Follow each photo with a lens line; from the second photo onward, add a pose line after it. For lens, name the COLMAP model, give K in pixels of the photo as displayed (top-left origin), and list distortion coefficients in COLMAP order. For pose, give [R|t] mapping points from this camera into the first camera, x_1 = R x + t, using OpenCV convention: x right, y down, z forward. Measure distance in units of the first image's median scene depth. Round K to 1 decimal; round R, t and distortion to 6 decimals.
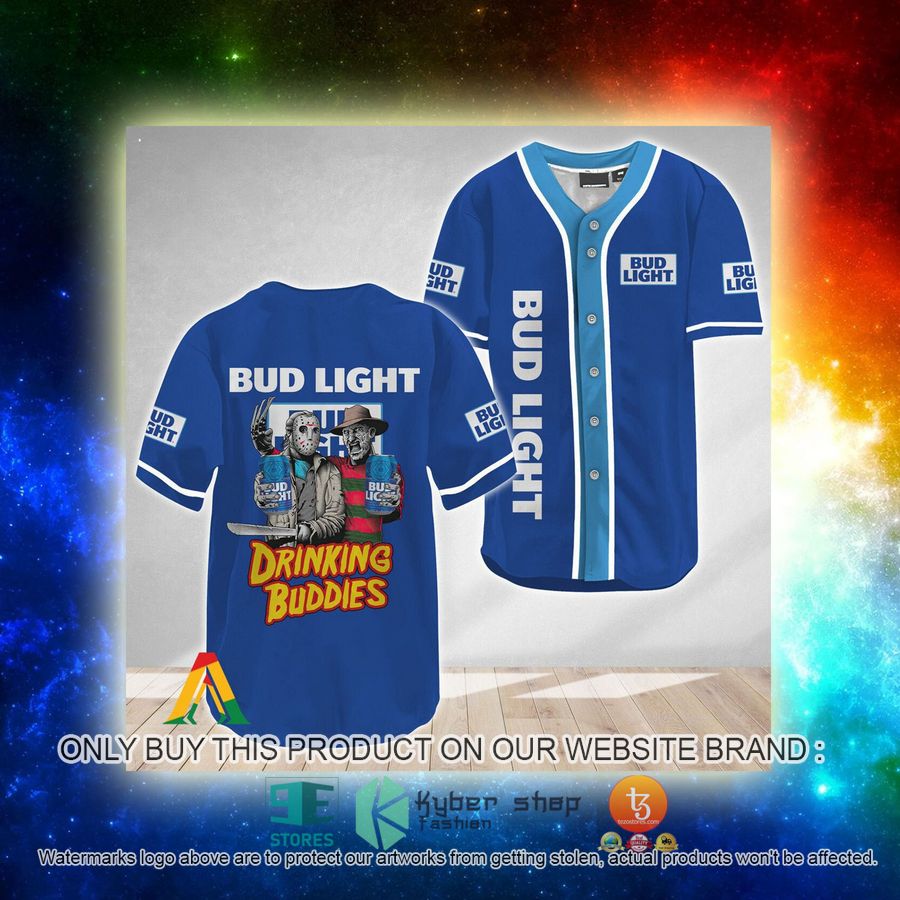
lens RADIAL K [[1440.5, 0, 450.0], [0, 1440.5, 450.0], [0, 0, 1]] dist [-0.003294, -0.153795]
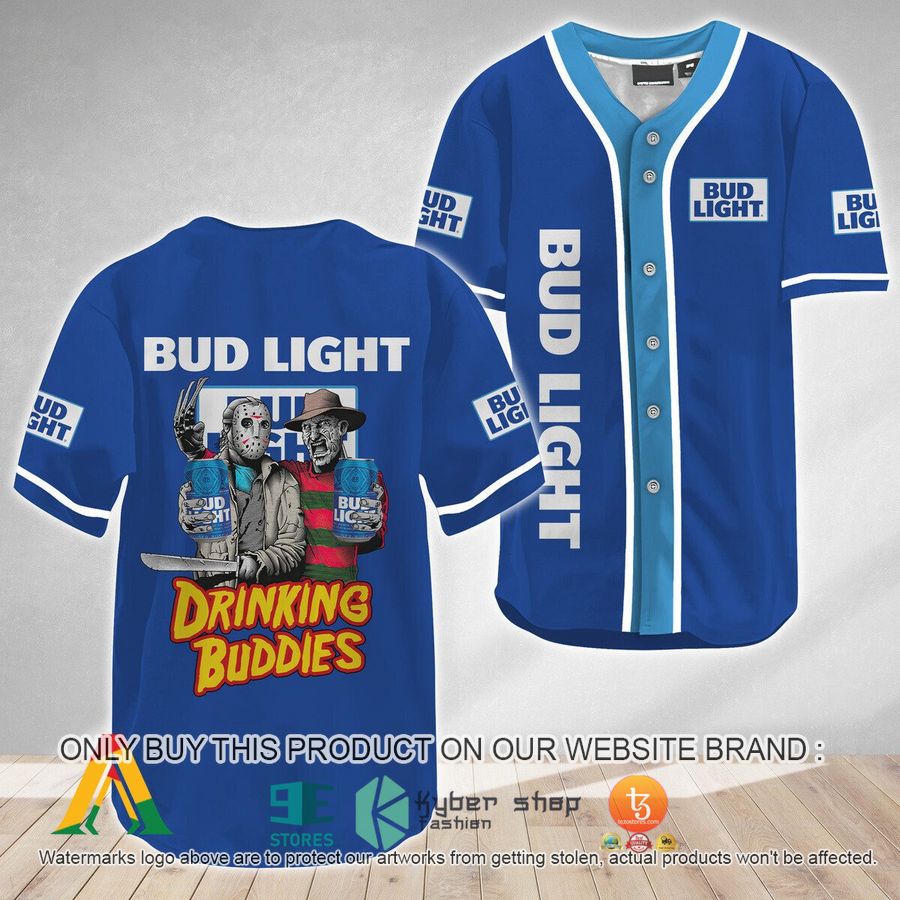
lens RADIAL K [[1440.5, 0, 450.0], [0, 1440.5, 450.0], [0, 0, 1]] dist [-0.003294, -0.153795]
pose [[1.000000, 0.000006, -0.000002, -0.000846], [-0.000006, 1.000000, 0.000009, -0.000919], [0.000002, -0.000009, 1.000000, 0.283595]]
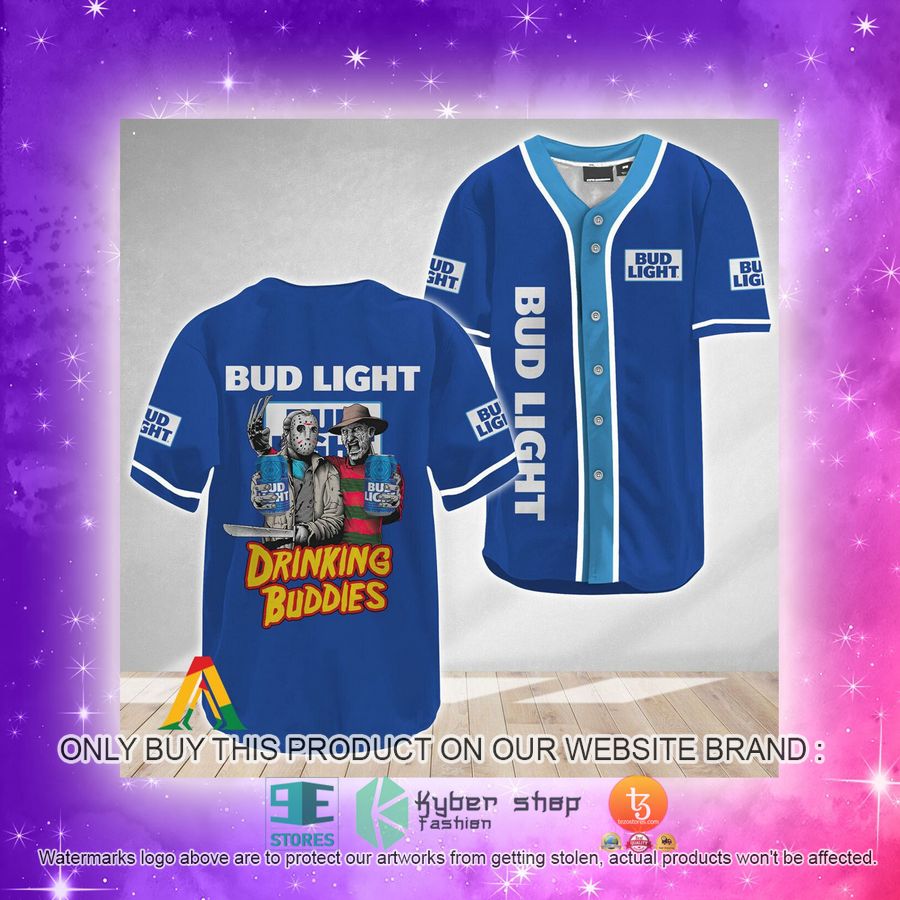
lens RADIAL K [[1440.5, 0, 450.0], [0, 1440.5, 450.0], [0, 0, 1]] dist [-0.003294, -0.153795]
pose [[1.000000, -0.000012, -0.000005, -0.000630], [0.000012, 1.000000, 0.000007, 0.000176], [0.000005, -0.000007, 1.000000, 0.020974]]
